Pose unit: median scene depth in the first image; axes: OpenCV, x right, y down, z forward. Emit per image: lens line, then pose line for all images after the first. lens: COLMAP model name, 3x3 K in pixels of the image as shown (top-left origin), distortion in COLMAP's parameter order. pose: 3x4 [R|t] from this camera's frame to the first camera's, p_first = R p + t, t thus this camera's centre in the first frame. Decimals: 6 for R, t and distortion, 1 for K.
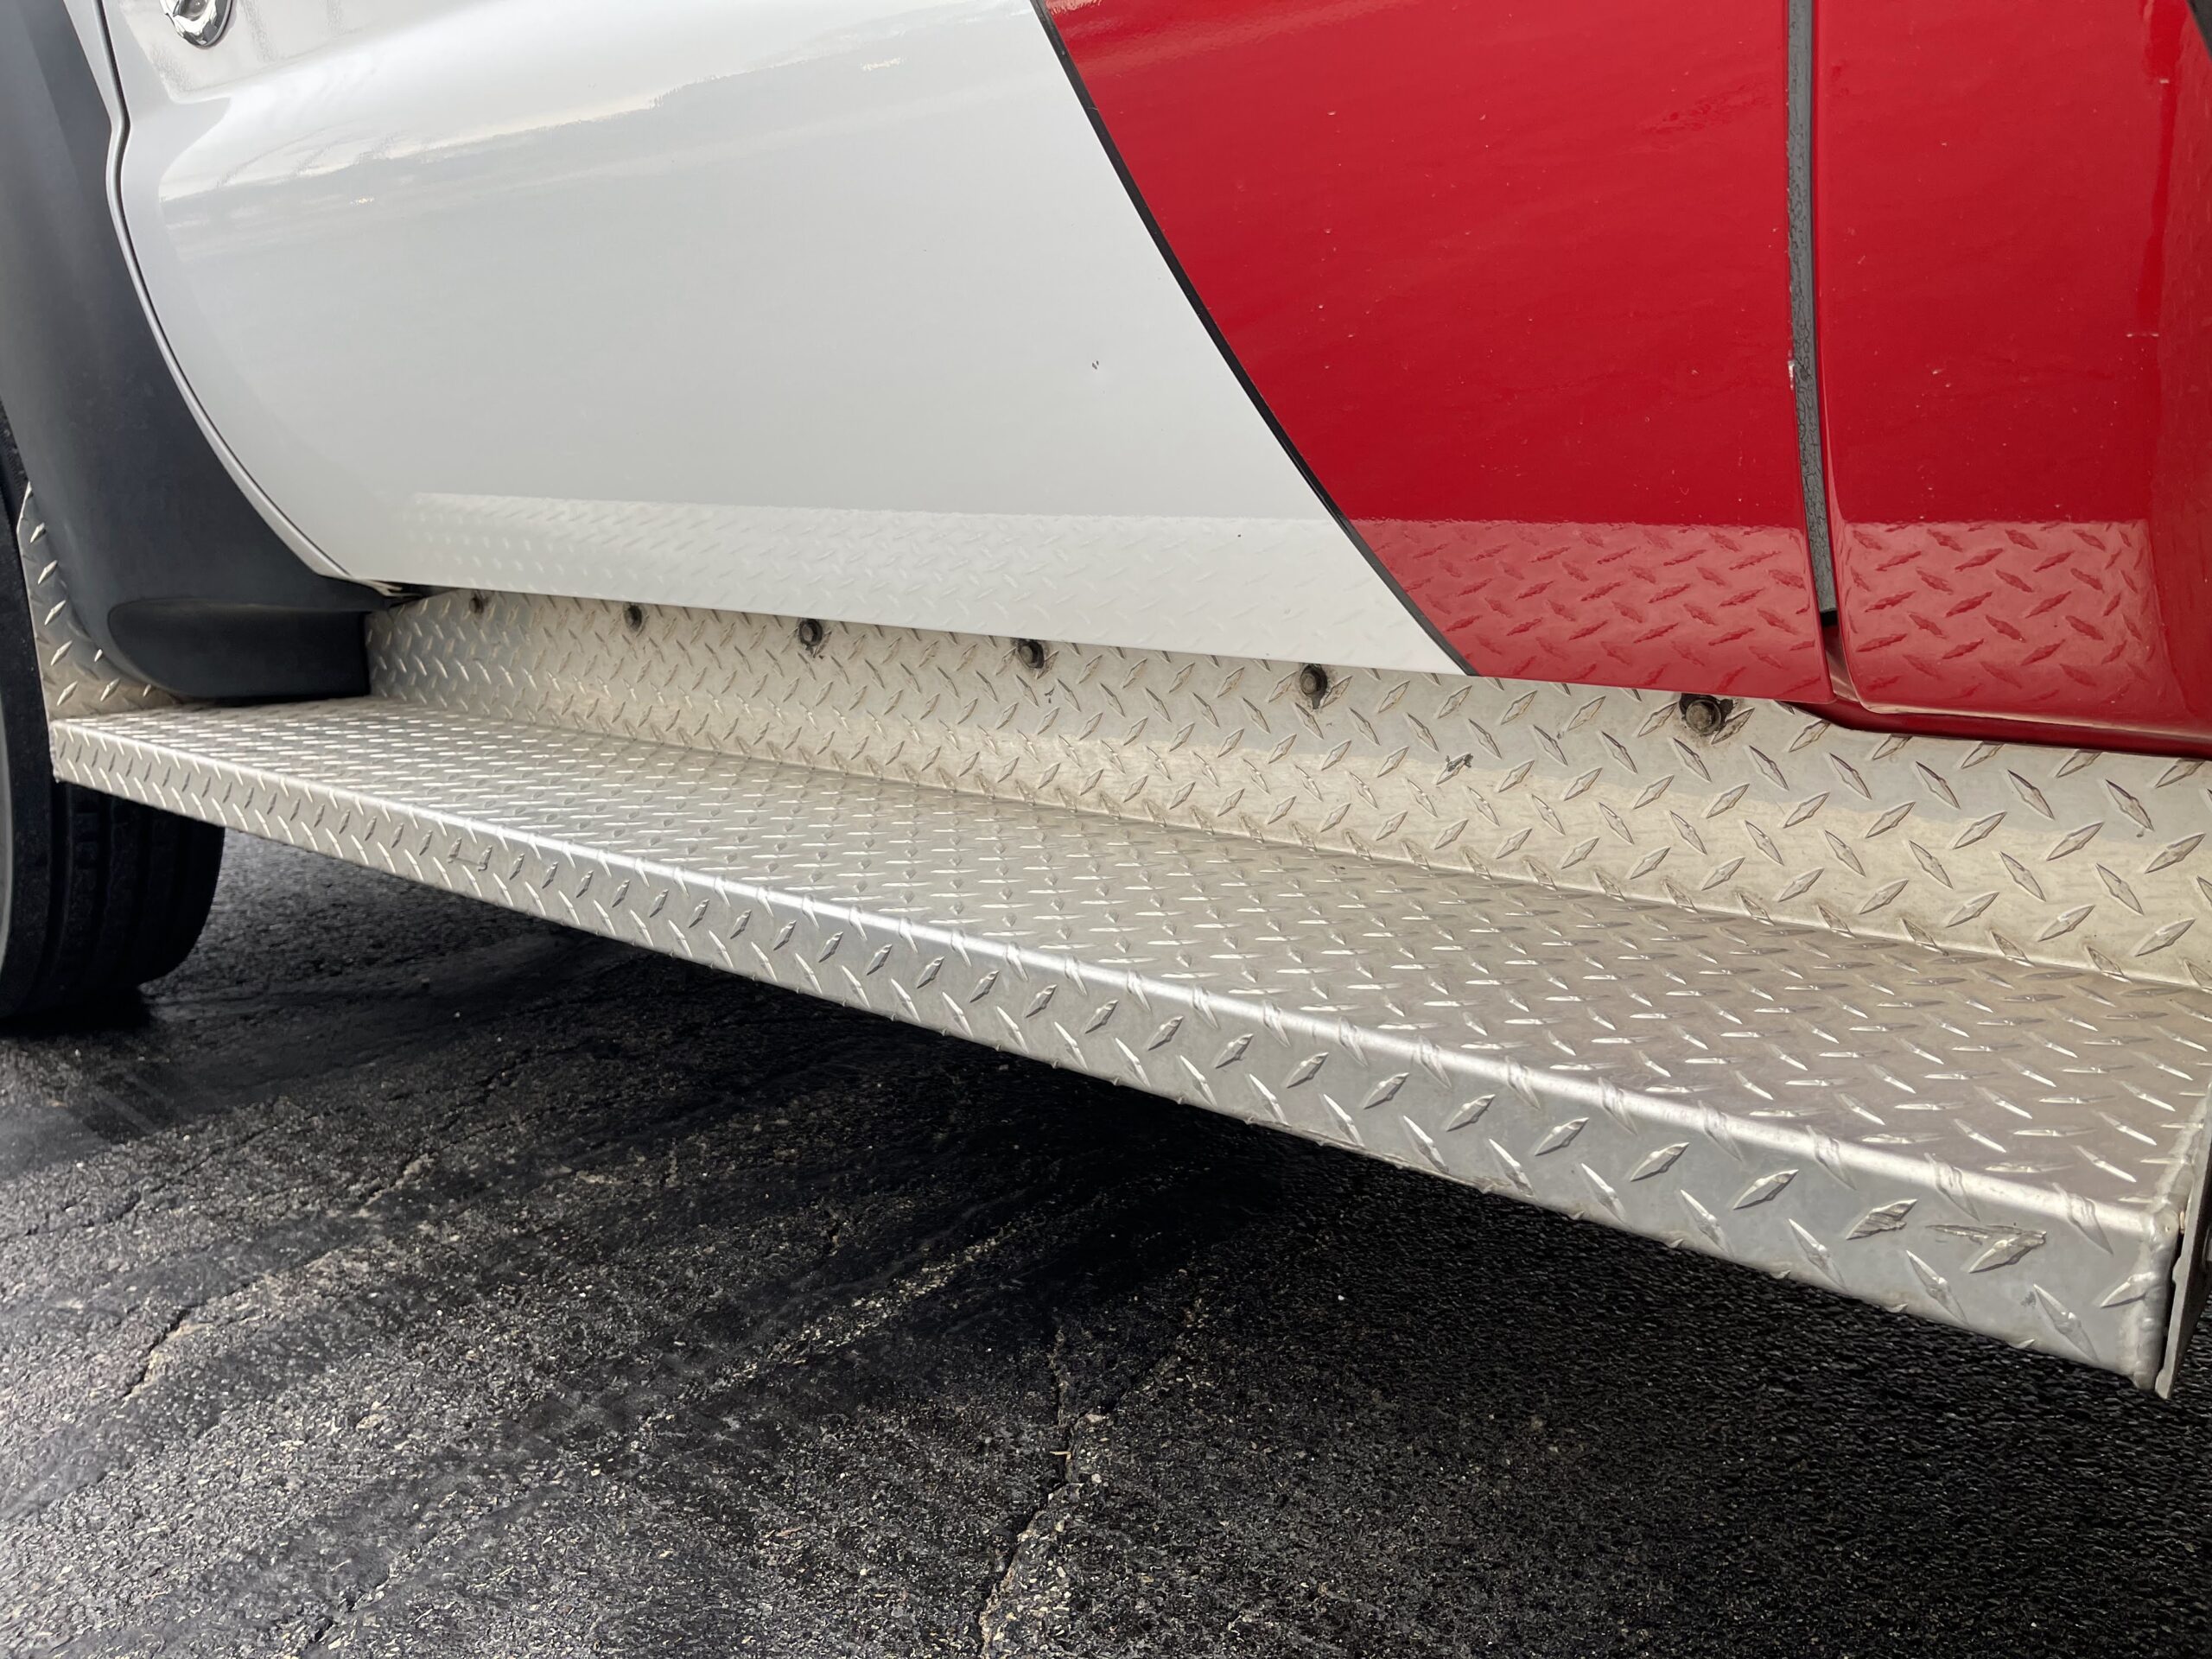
lens RADIAL K [[1690.4, 0, 1105.8], [0, 1690.4, 824.3], [0, 0, 1]] dist [0.064244, -0.076748]
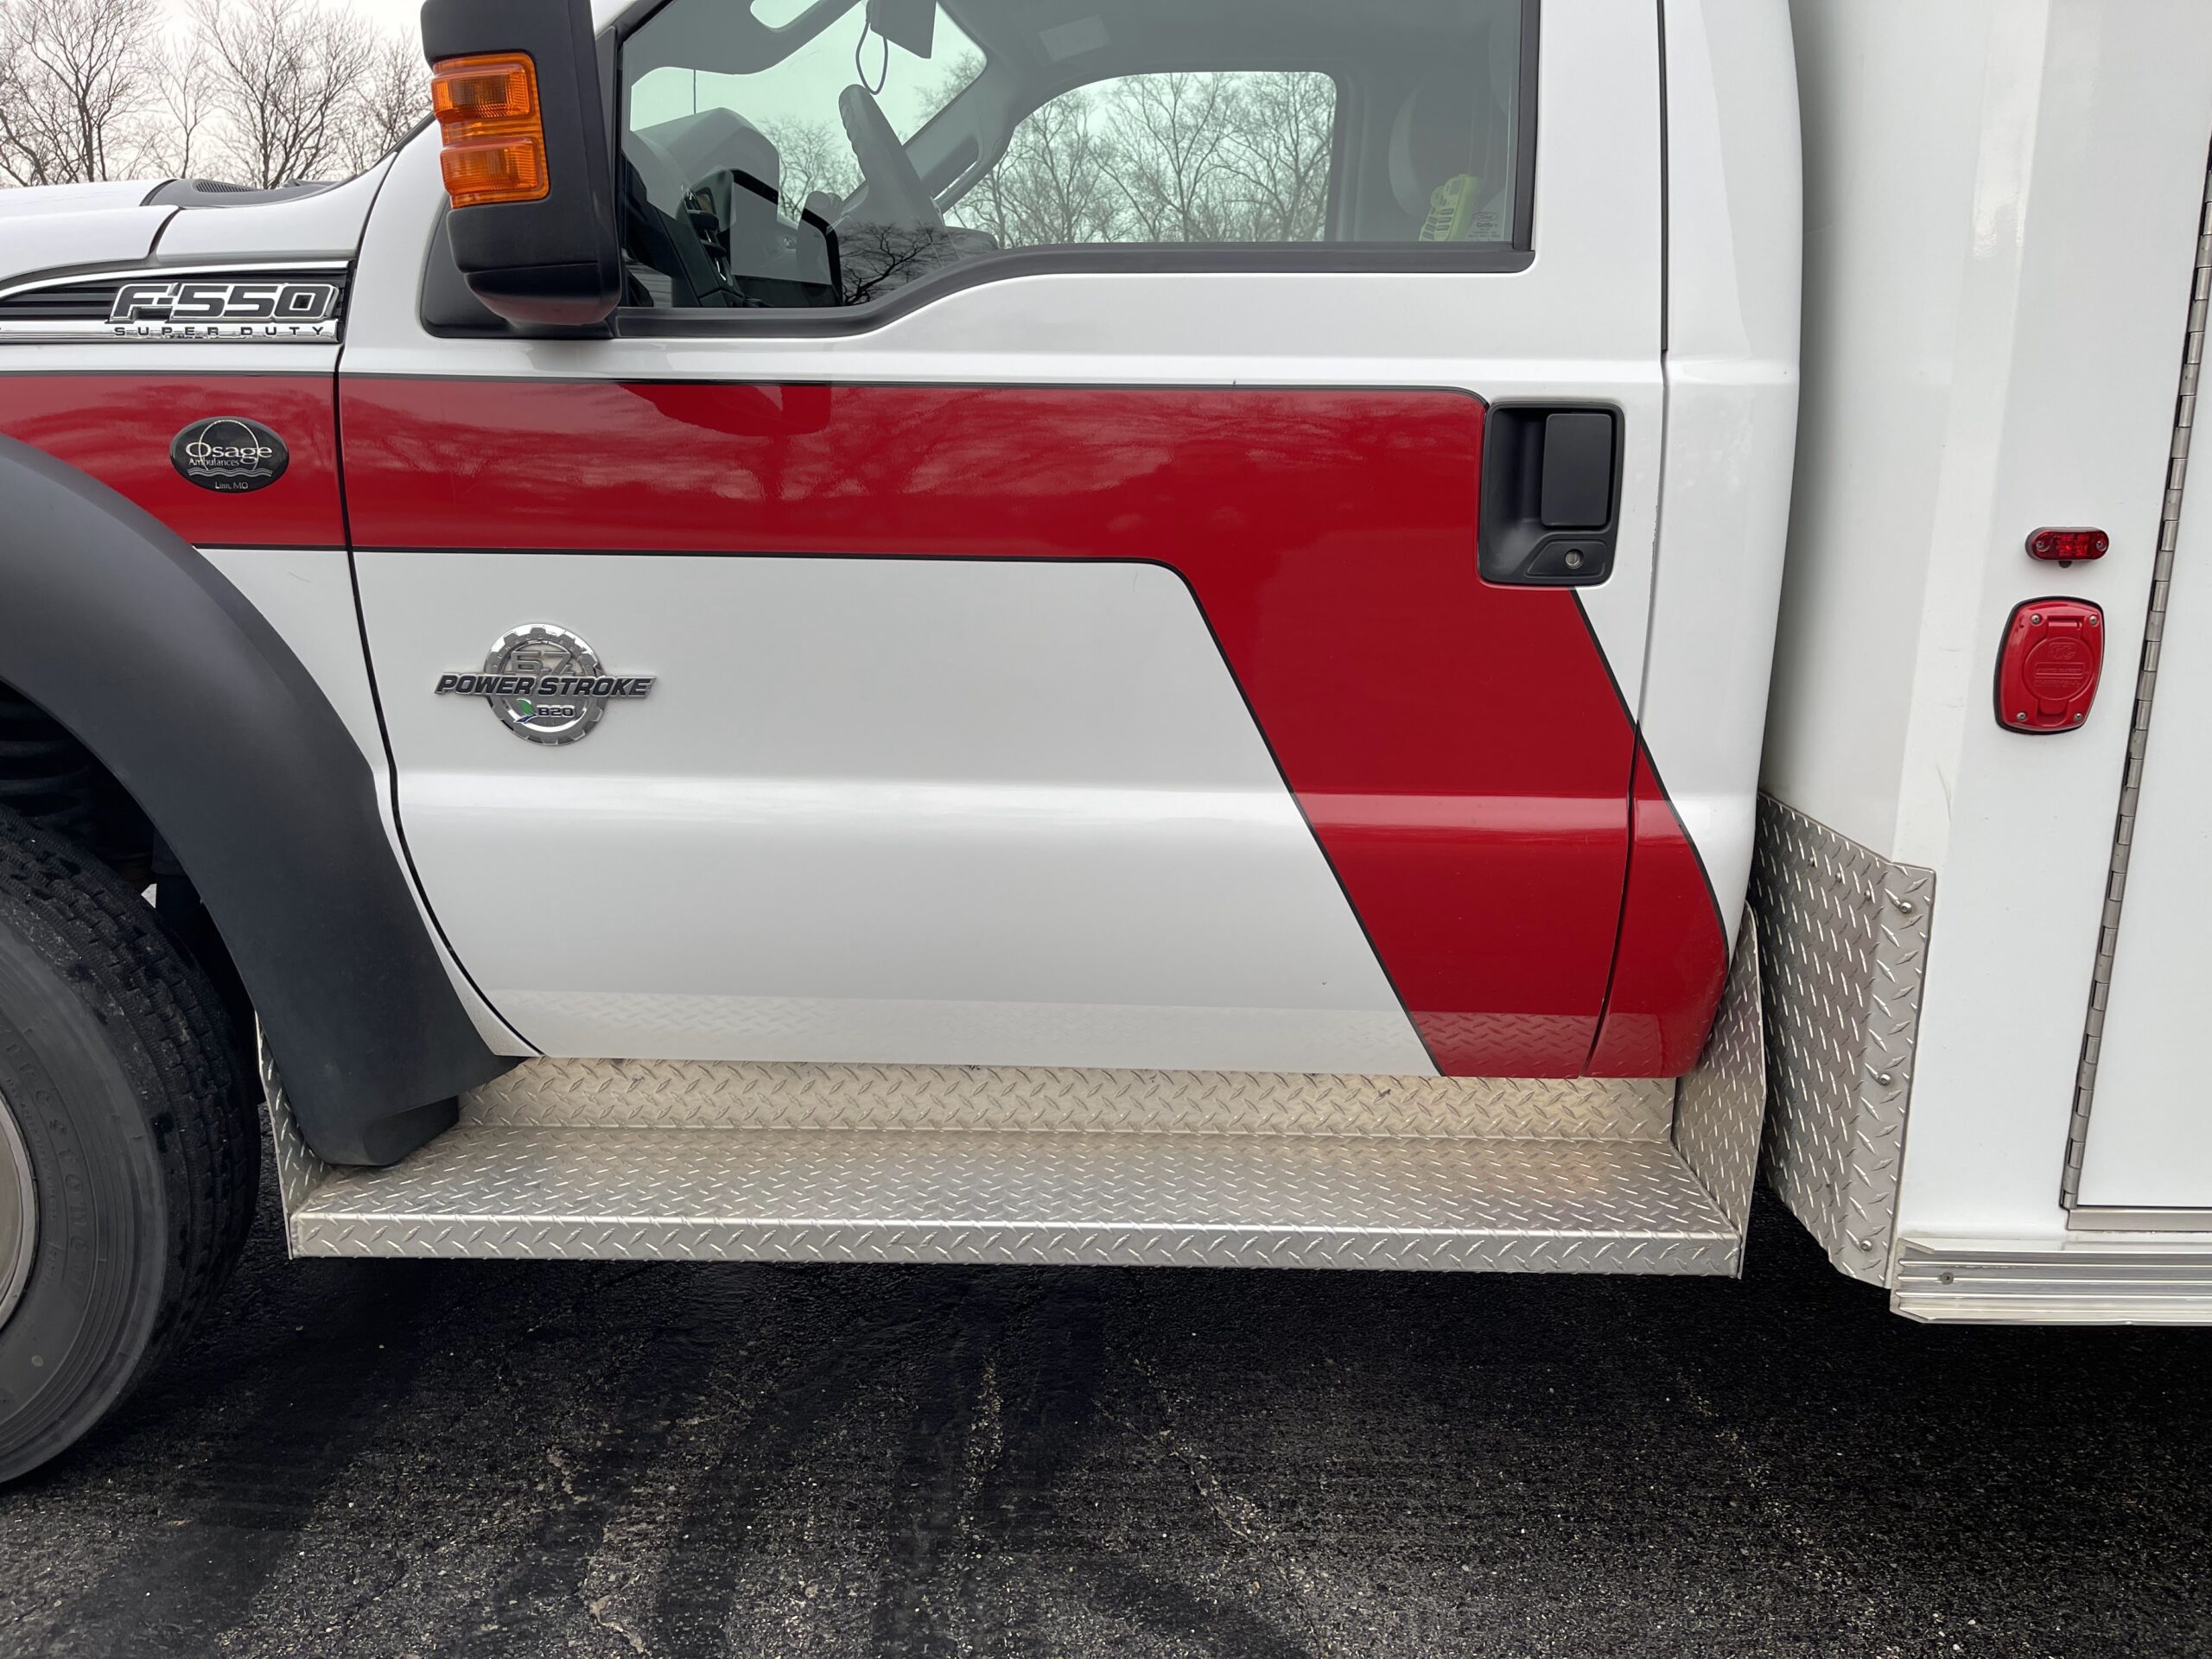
lens RADIAL K [[1690.4, 0, 1105.0], [0, 1690.4, 825.9], [0, 0, 1]] dist [0.064244, -0.076748]
pose [[0.773884, -0.126116, 0.620644, -1.121608], [0.115789, 0.991630, 0.057124, -0.433497], [-0.622653, 0.027657, 0.782009, -0.466629]]
